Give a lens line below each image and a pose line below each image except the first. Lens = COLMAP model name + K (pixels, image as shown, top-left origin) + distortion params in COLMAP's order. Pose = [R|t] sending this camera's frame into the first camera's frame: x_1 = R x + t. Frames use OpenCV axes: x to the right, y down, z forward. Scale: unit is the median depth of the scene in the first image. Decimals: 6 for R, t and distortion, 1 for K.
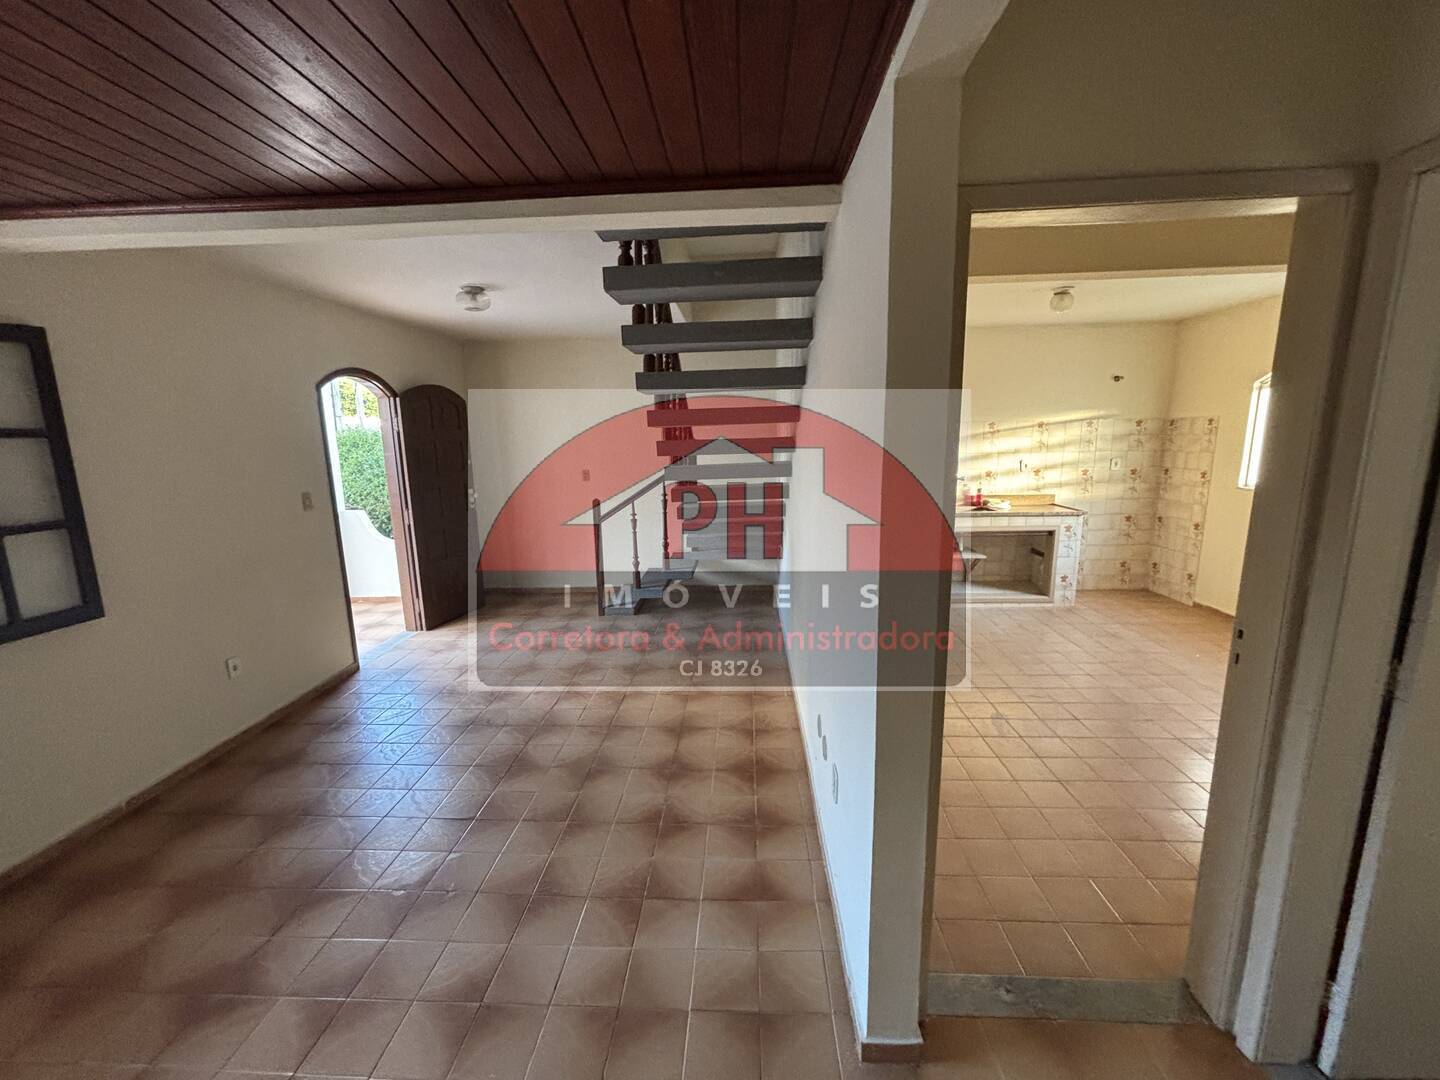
lens RADIAL K [[583.9, 0, 720.2], [0, 583.9, 539.9], [0, 0, 1]] dist [-0.003205, 0.001478]
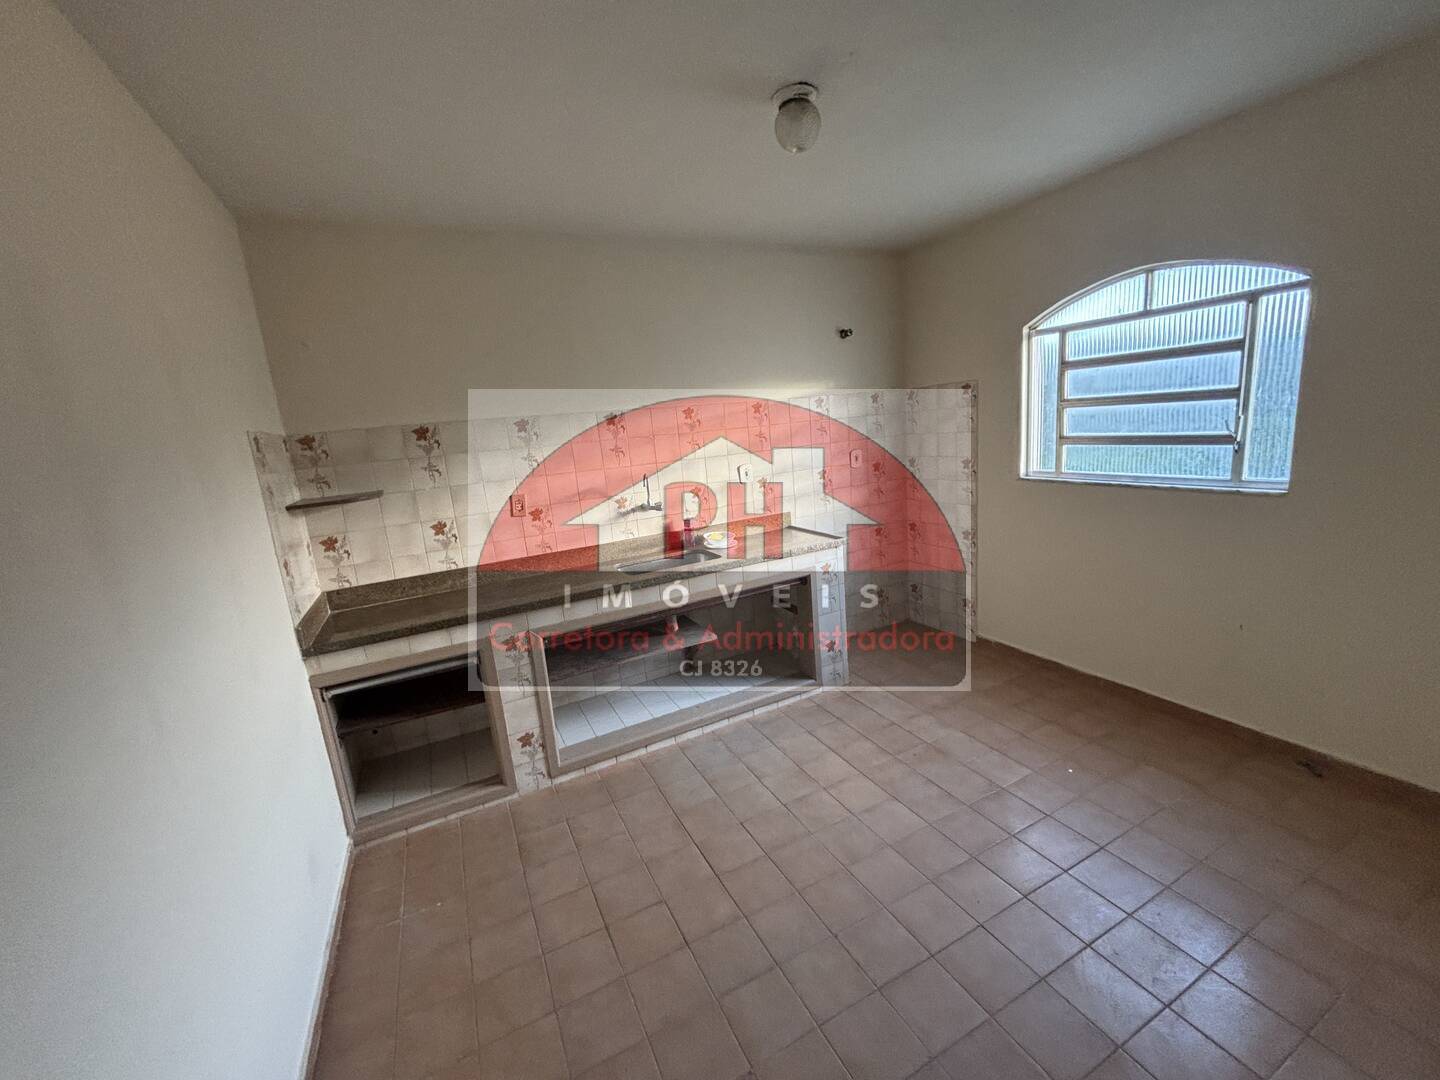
lens RADIAL K [[583.9, 0, 722.9], [0, 583.9, 539.5], [0, 0, 1]] dist [-0.003205, 0.001478]
pose [[0.869619, -0.155528, 0.468588, 0.200949], [0.158645, 0.986781, 0.033101, -0.084545], [-0.467541, 0.045554, 0.882797, 0.472630]]
